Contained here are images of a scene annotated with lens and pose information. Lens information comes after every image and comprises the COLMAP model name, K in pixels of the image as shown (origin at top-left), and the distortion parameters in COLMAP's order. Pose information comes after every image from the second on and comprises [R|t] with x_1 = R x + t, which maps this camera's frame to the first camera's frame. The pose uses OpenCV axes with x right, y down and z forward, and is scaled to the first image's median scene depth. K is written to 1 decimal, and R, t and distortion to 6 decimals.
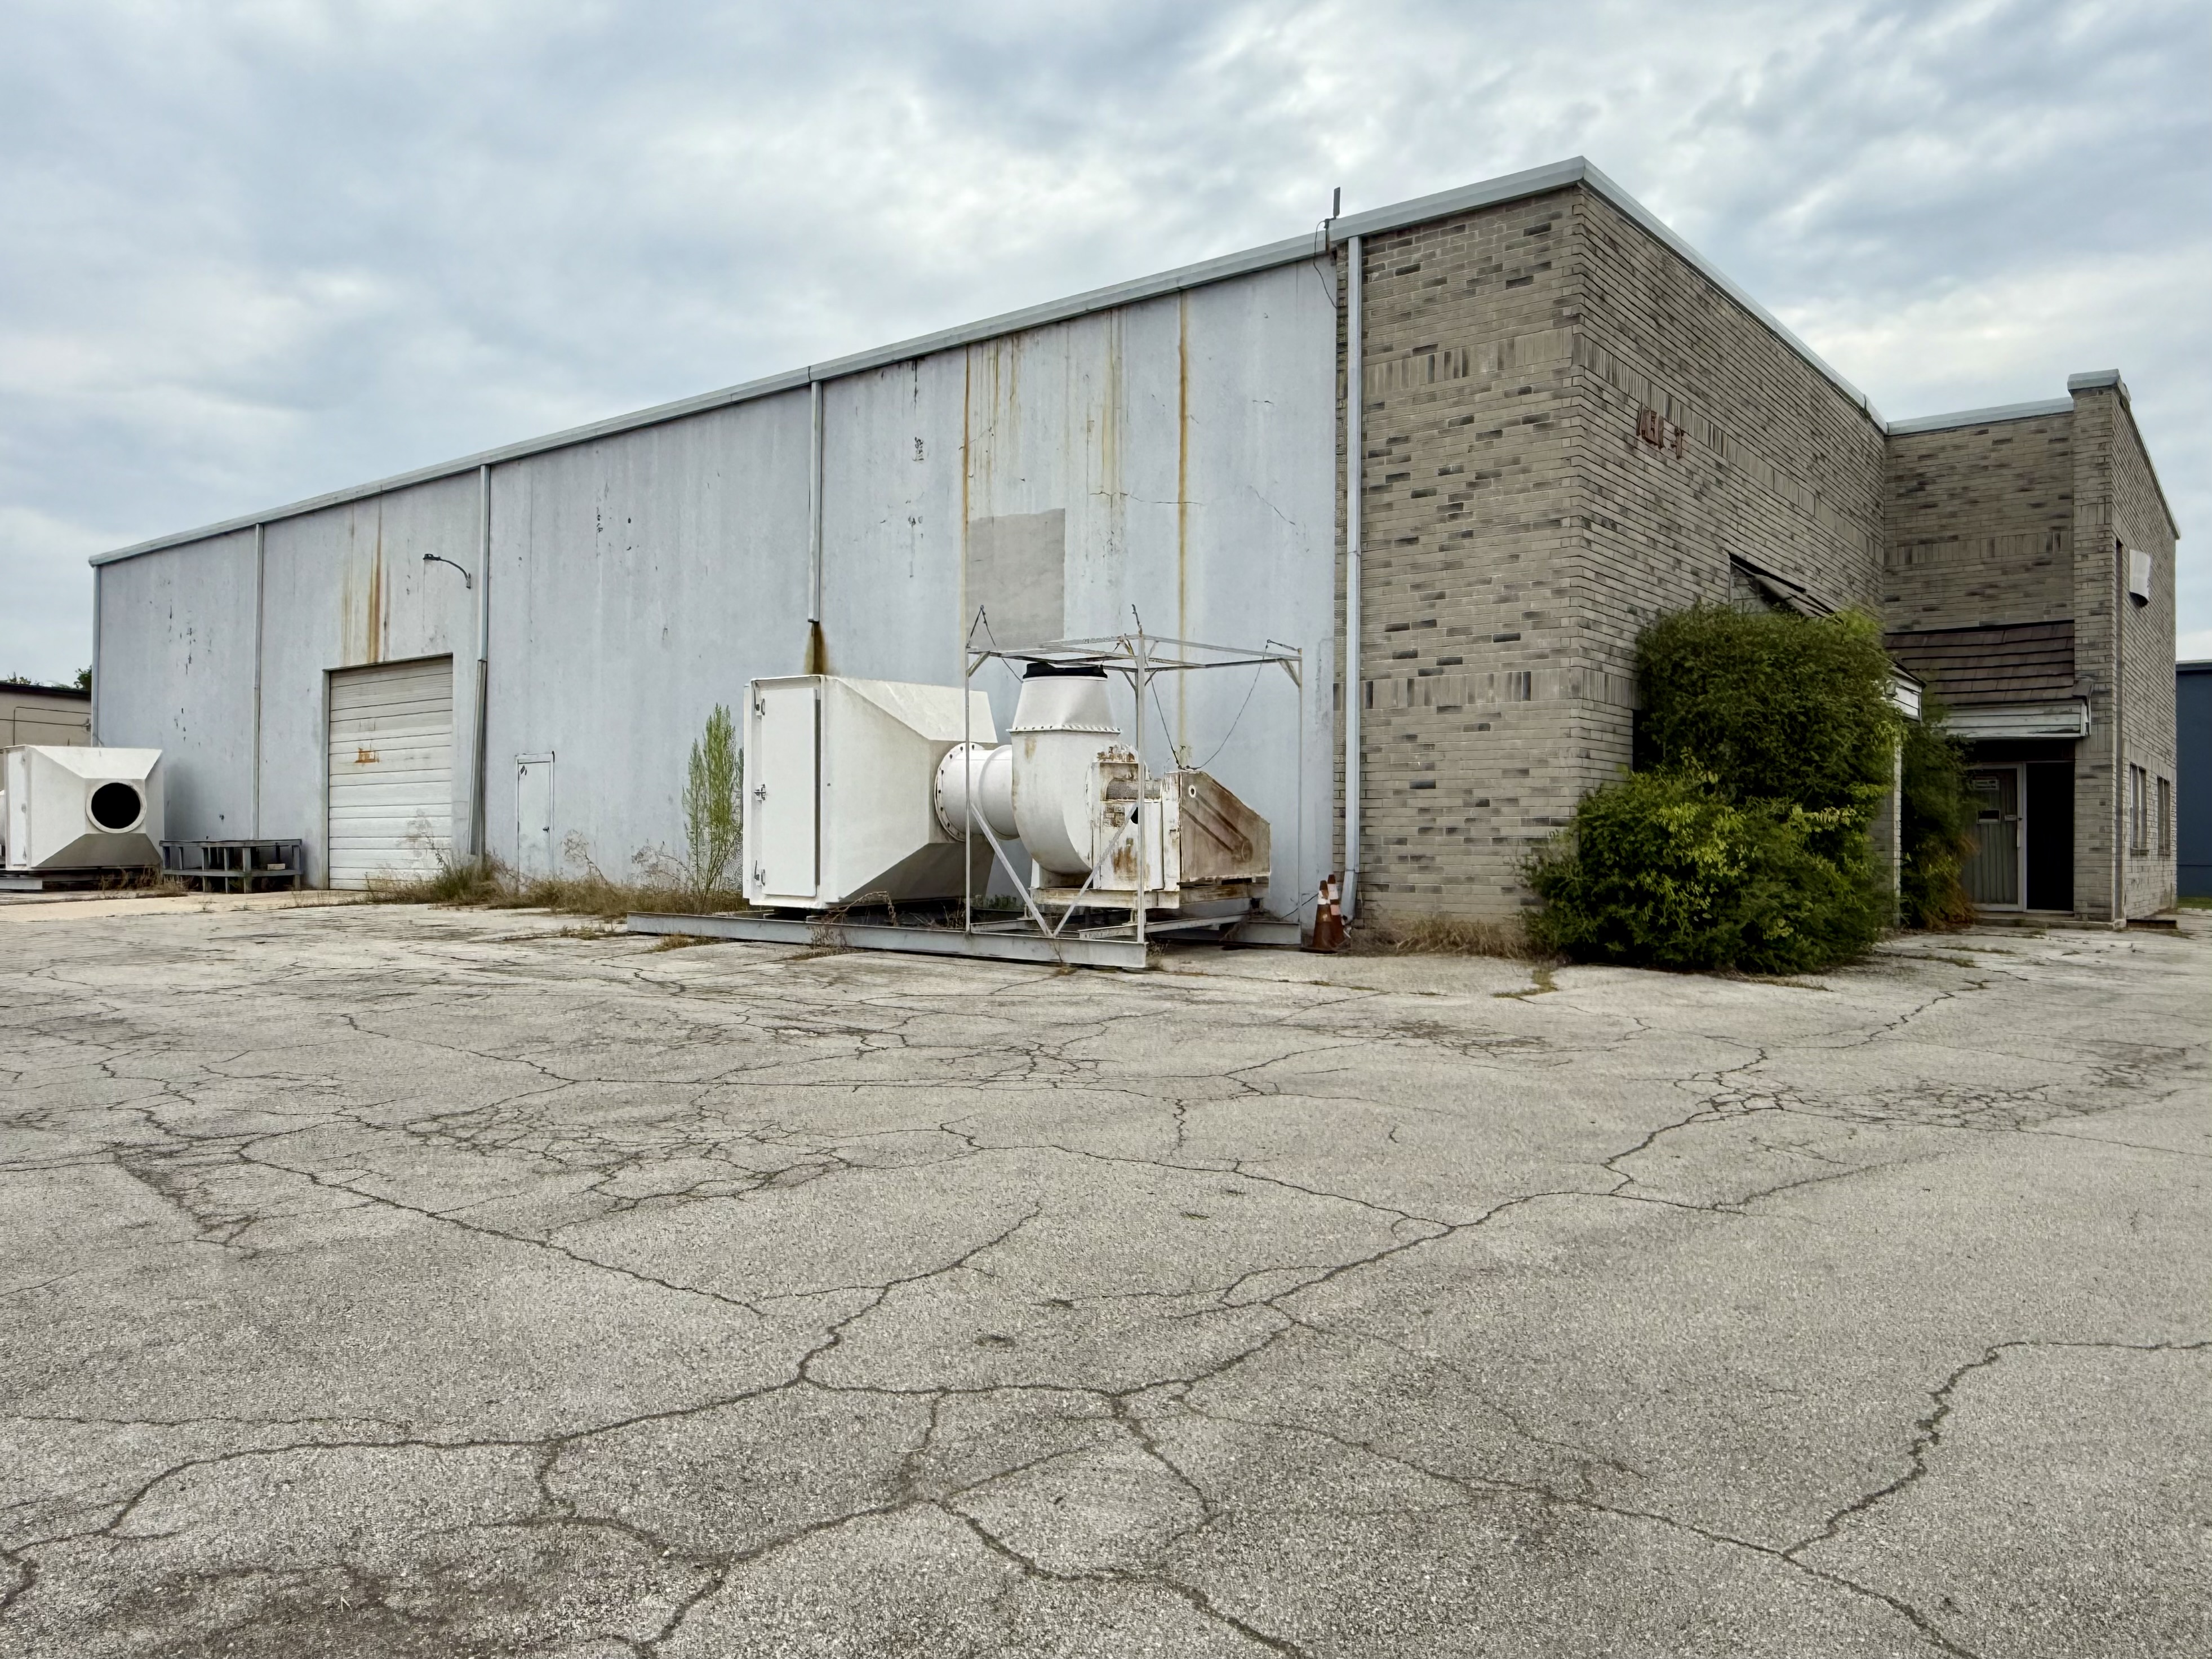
lens RADIAL K [[1672.8, 0, 1126.1], [0, 1672.8, 840.4], [0, 0, 1]] dist [0.038995, -0.061969]
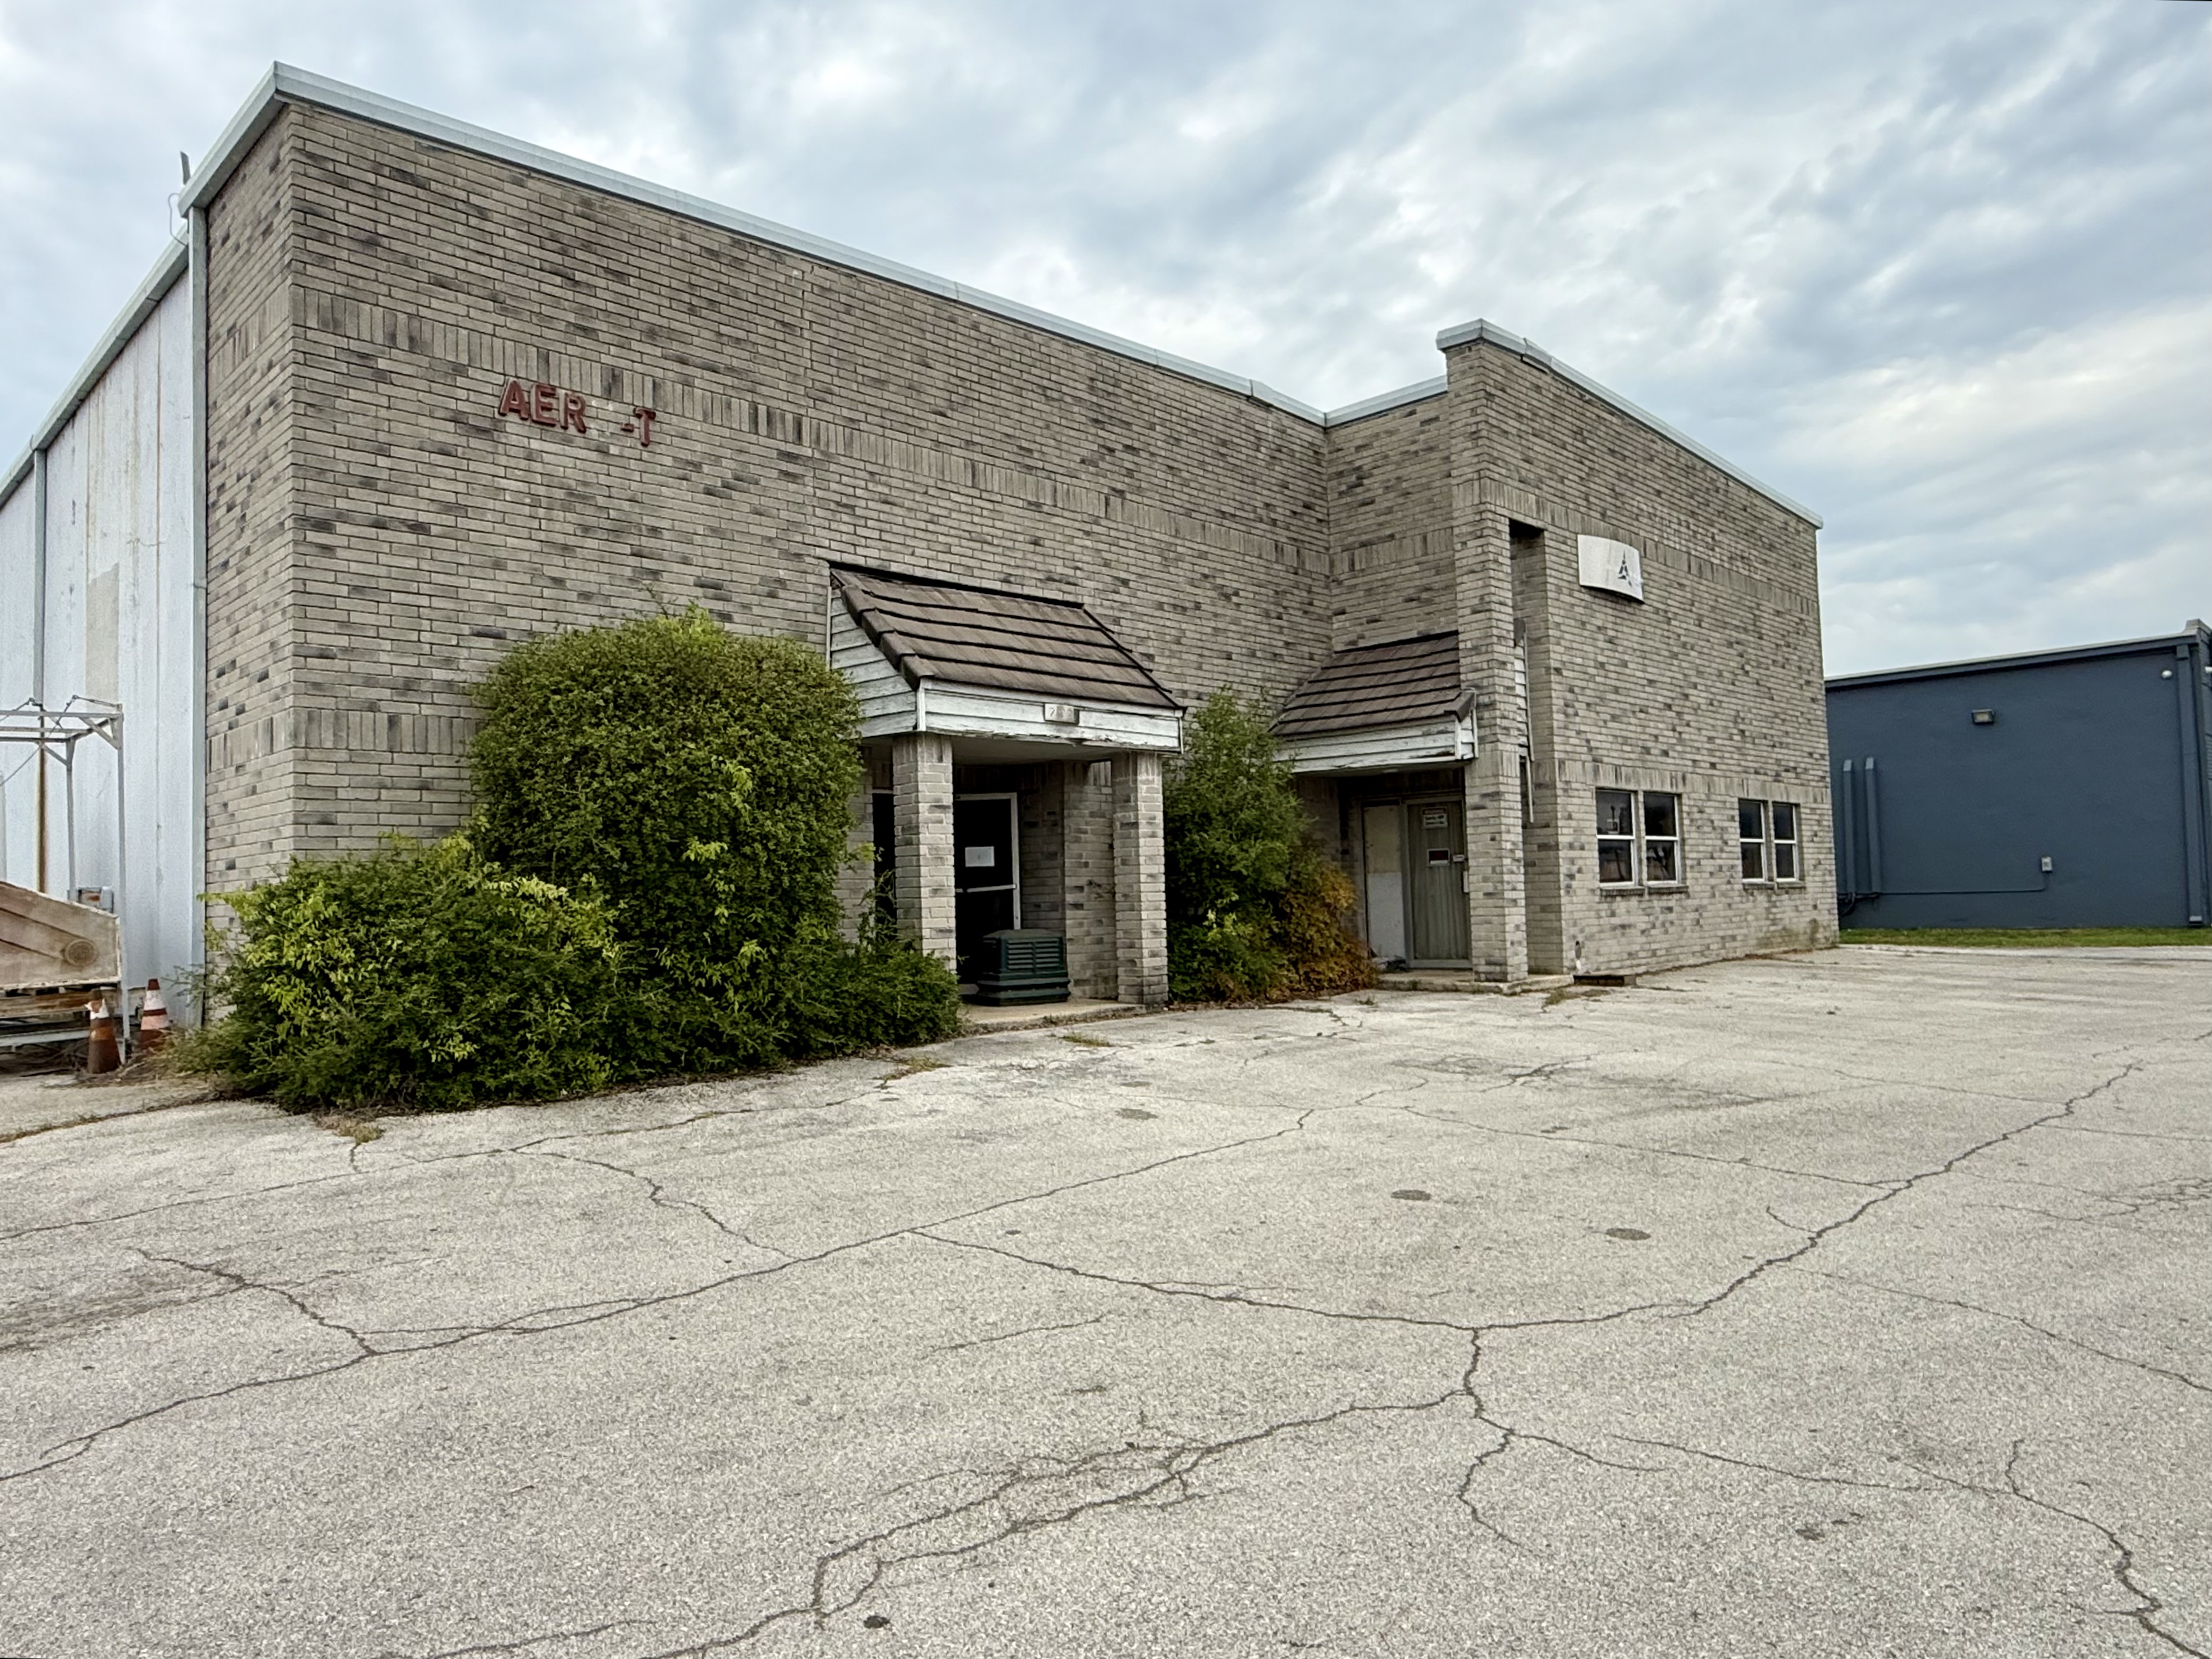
lens RADIAL K [[1433.5, 0, 1114.7], [0, 1433.5, 812.7], [0, 0, 1]] dist [0.002367, -0.013676]
pose [[0.988648, -0.044162, -0.143616, 0.445407], [0.037498, 0.998105, -0.048787, -0.006828], [0.145499, 0.042848, 0.988430, 0.251317]]
